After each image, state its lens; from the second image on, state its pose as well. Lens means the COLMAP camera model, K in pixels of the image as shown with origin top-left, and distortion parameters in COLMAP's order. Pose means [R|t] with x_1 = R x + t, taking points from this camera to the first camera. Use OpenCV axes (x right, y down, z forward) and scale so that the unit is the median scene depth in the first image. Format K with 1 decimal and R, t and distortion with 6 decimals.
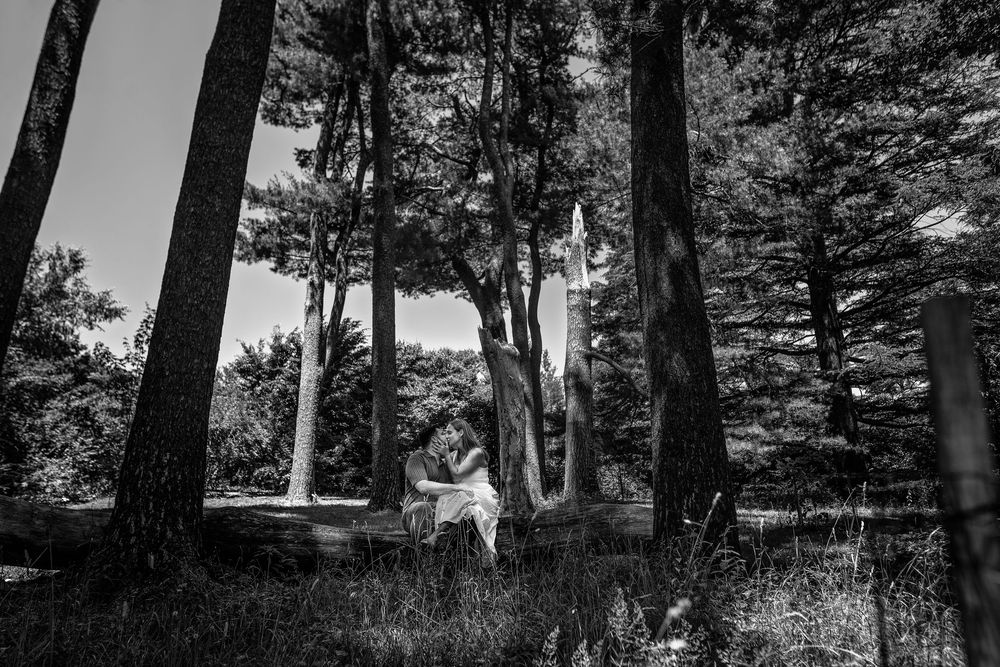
lens RADIAL K [[690.5, 0, 489.1], [0, 690.5, 331.9], [0, 0, 1]] dist [-0.069976, 0.083147]
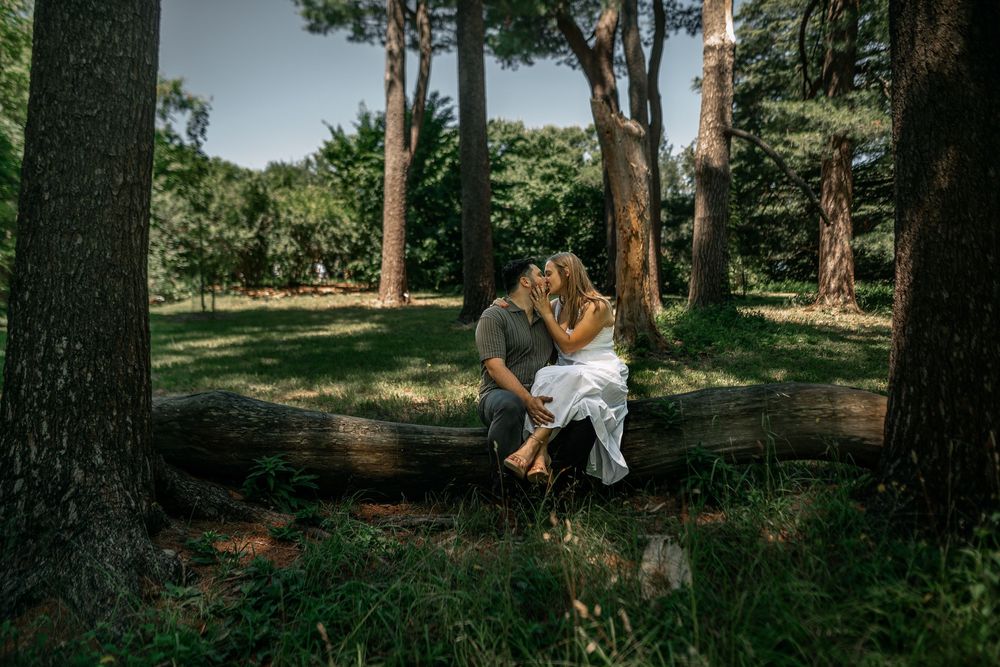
lens RADIAL K [[690.5, 0, 489.1], [0, 690.5, 331.9], [0, 0, 1]] dist [-0.069976, 0.083147]
pose [[0.988894, 0.017824, -0.147548, -0.005337], [0.028962, 0.950638, 0.308947, 0.000859], [0.145771, -0.309789, 0.939565, 0.103623]]
